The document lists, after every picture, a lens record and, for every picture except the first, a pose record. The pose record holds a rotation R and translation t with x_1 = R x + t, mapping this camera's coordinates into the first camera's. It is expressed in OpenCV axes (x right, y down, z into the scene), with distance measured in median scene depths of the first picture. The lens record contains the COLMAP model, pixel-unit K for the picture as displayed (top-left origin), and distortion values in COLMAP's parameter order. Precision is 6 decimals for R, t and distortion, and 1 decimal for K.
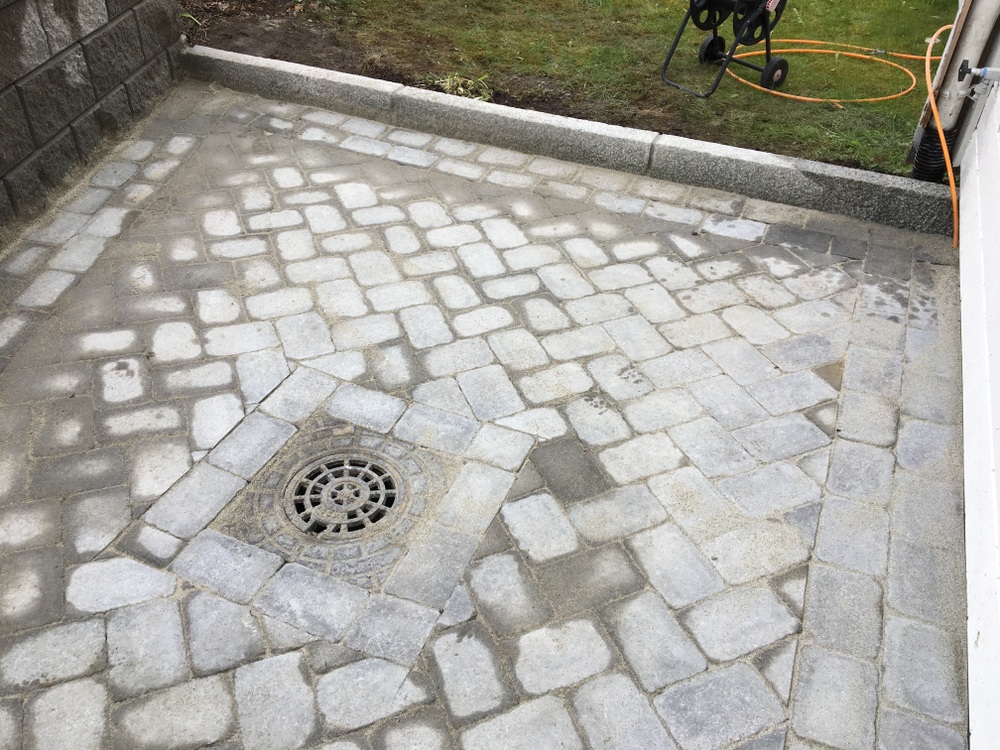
lens RADIAL K [[834.6, 0, 492.0], [0, 834.6, 377.0], [0, 0, 1]] dist [0.078398, -0.102189]
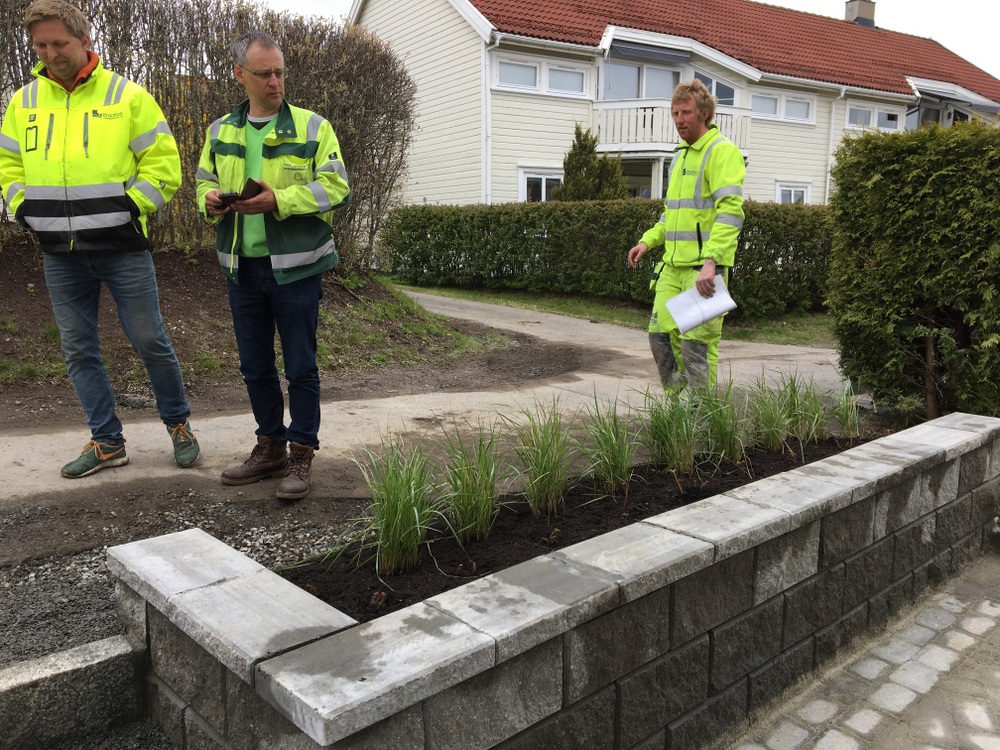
lens RADIAL K [[834.6, 0, 492.0], [0, 834.6, 377.0], [0, 0, 1]] dist [0.078398, -0.102189]
pose [[0.741549, 0.083461, -0.665687, -0.173357], [-0.401921, 0.849736, -0.341187, 0.131173], [0.537183, 0.520560, 0.663665, -0.291865]]
